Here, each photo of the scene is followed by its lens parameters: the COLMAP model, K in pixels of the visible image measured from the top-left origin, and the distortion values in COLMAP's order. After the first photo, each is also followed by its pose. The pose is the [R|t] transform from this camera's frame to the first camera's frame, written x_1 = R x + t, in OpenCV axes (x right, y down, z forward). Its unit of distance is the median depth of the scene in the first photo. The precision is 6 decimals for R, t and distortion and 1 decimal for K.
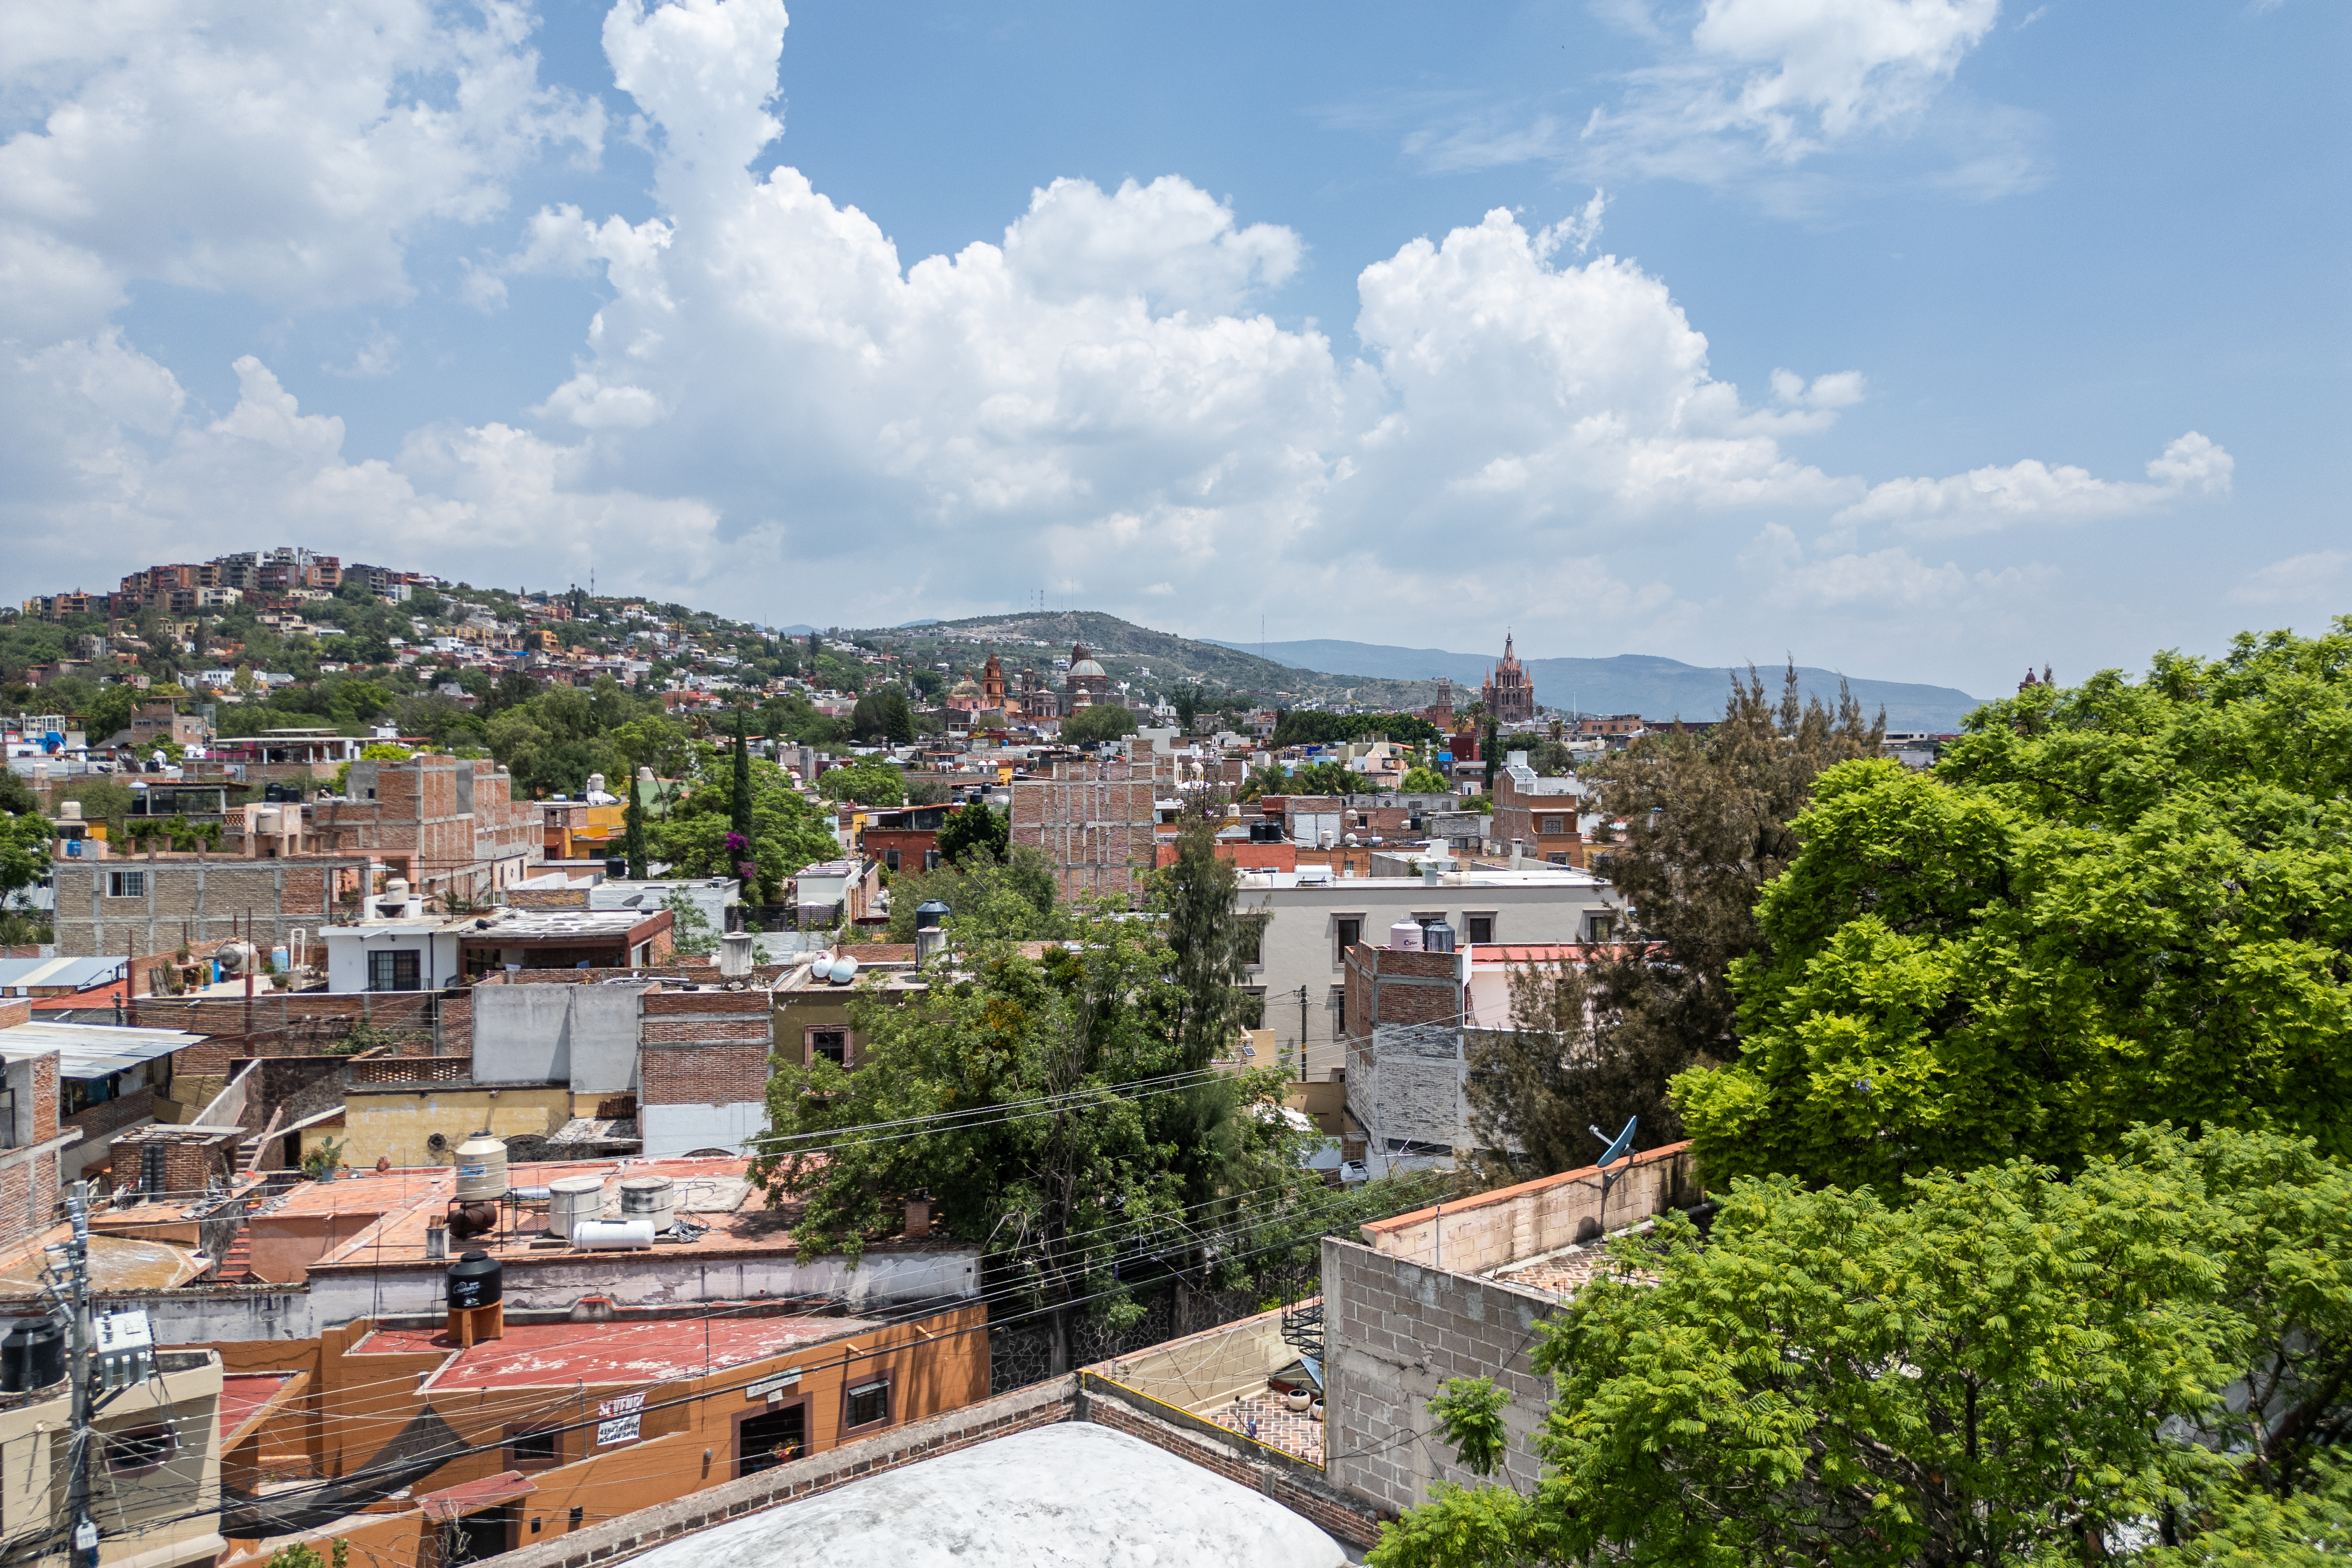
lens RADIAL K [[1754.8, 0, 1176.0], [0, 1754.8, 784.0], [0, 0, 1]] dist [0.156033, -0.553402]
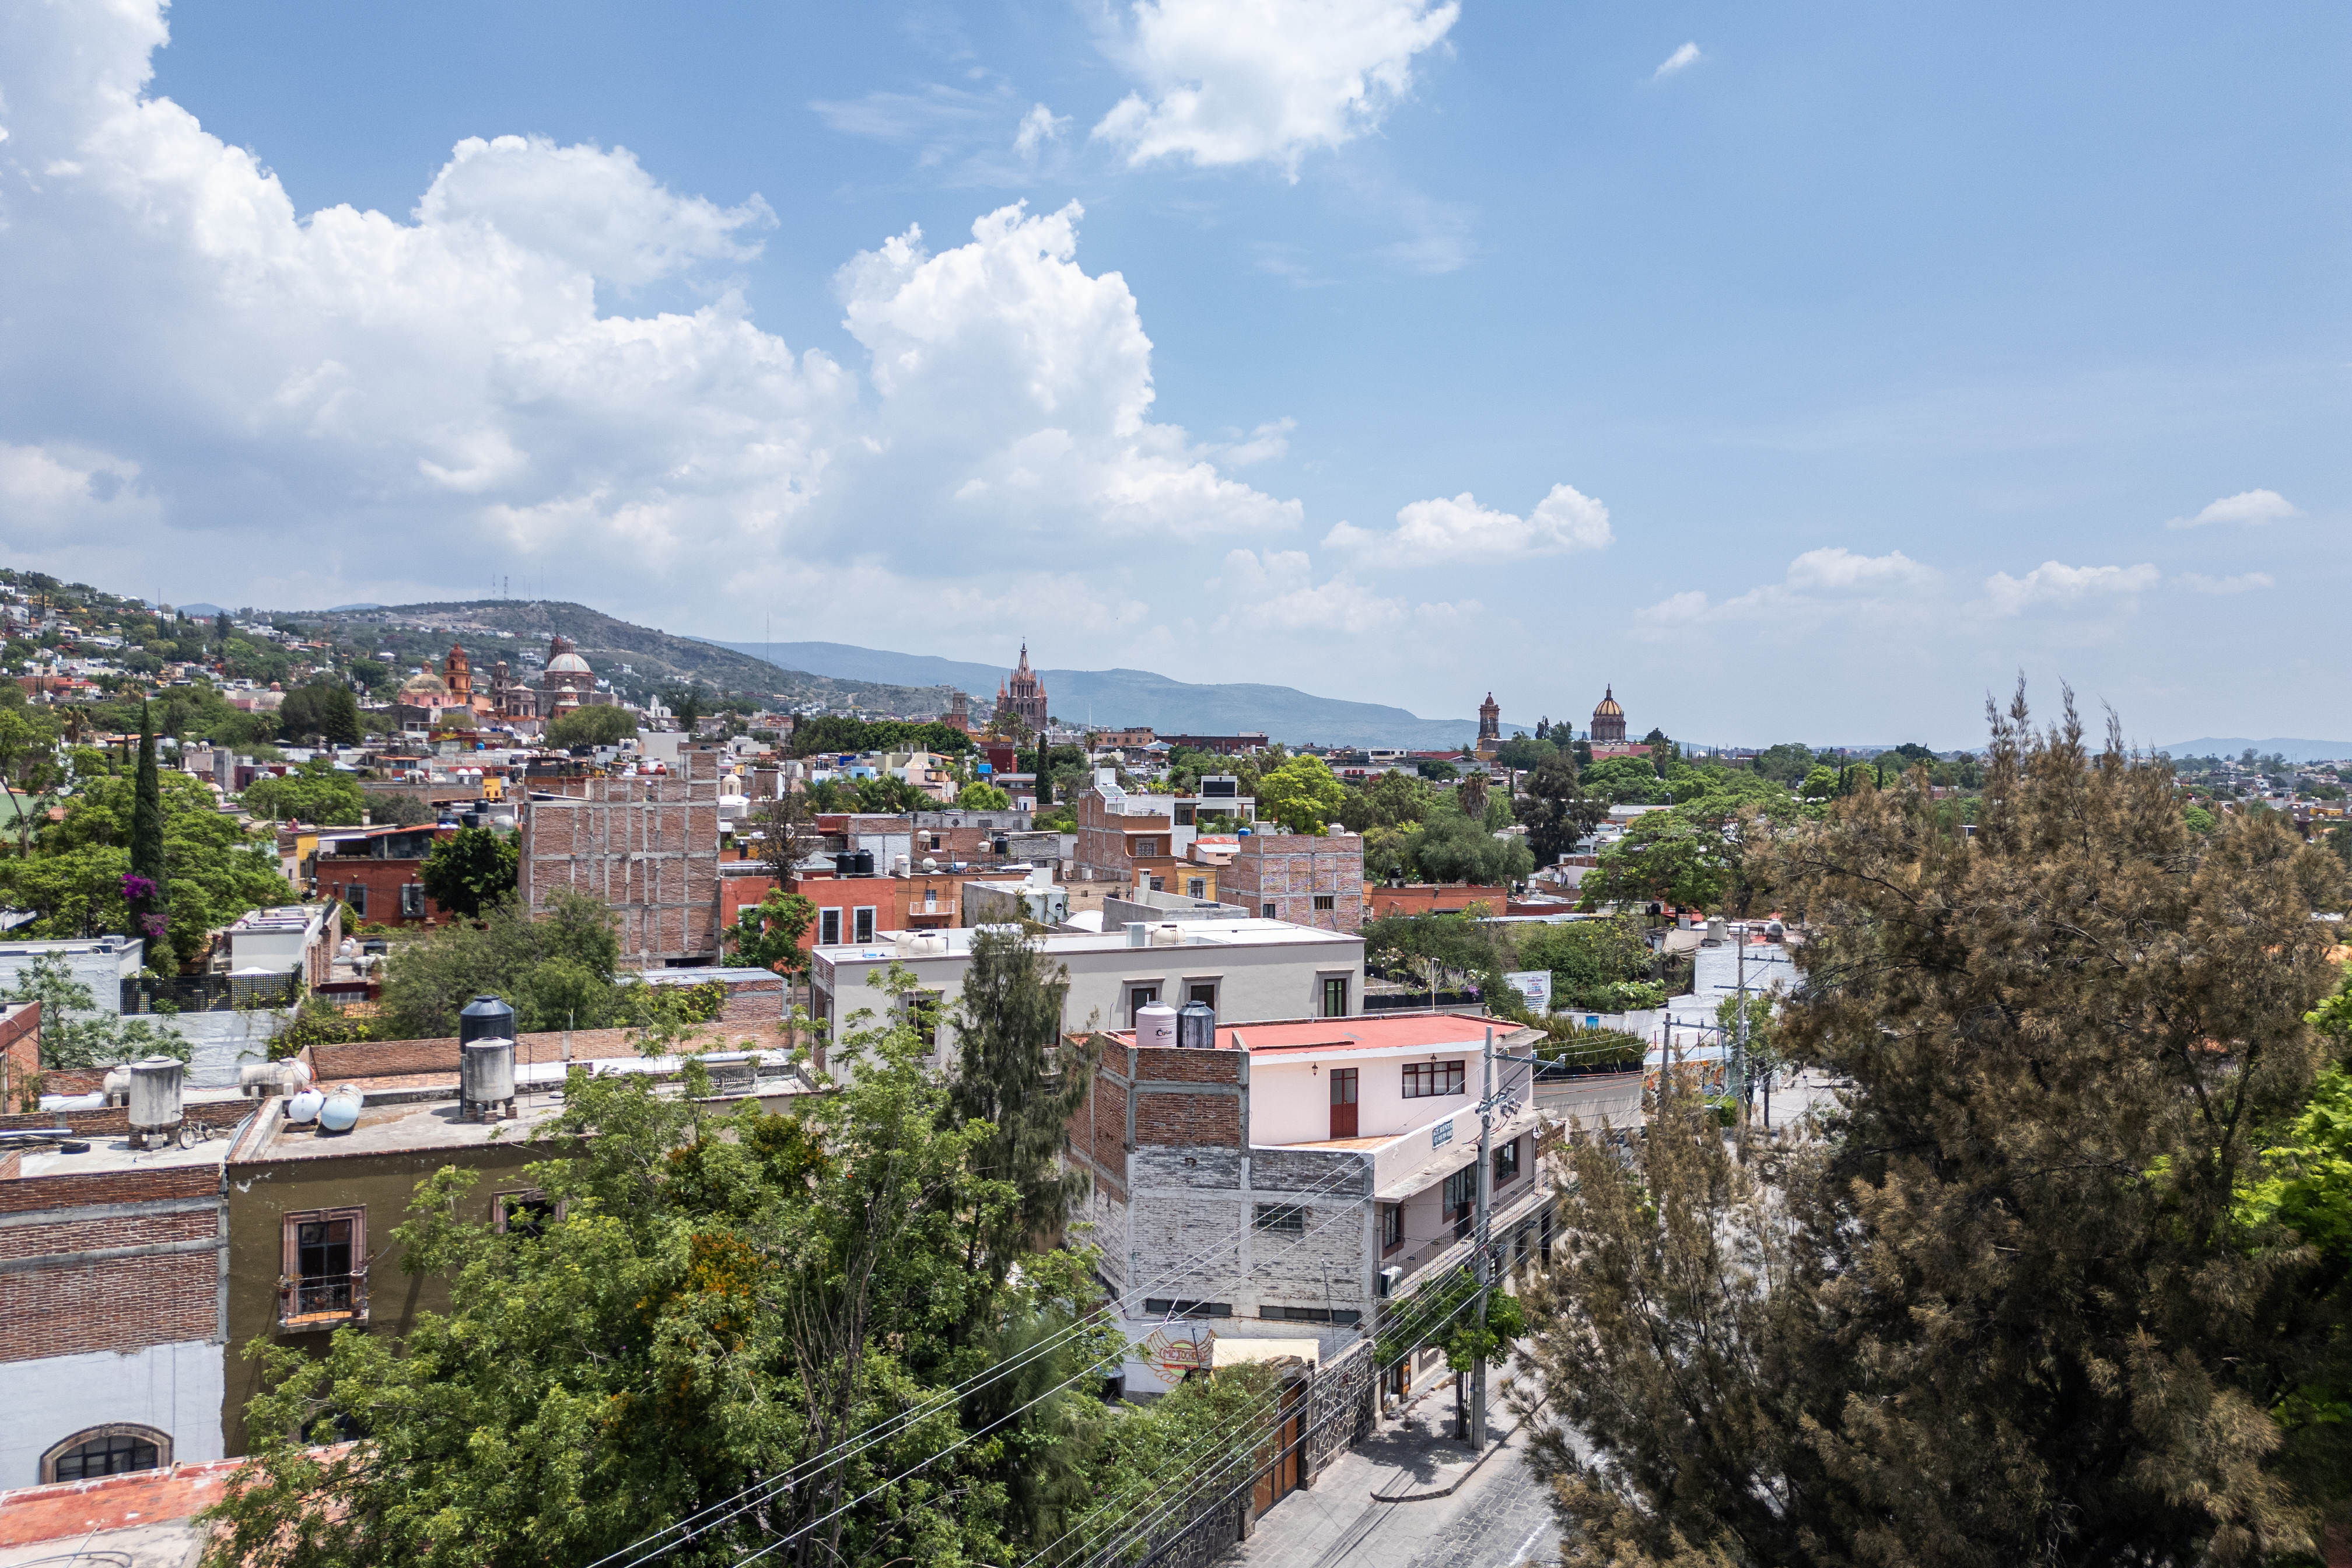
lens RADIAL K [[1670.9, 0, 1176.0], [0, 1670.9, 784.0], [0, 0, 1]] dist [0.064896, -0.083423]
pose [[0.949739, 0.008254, 0.312934, -0.032600], [-0.007974, 0.999966, -0.002173, -0.006037], [-0.312941, -0.000432, 0.949773, 0.109191]]
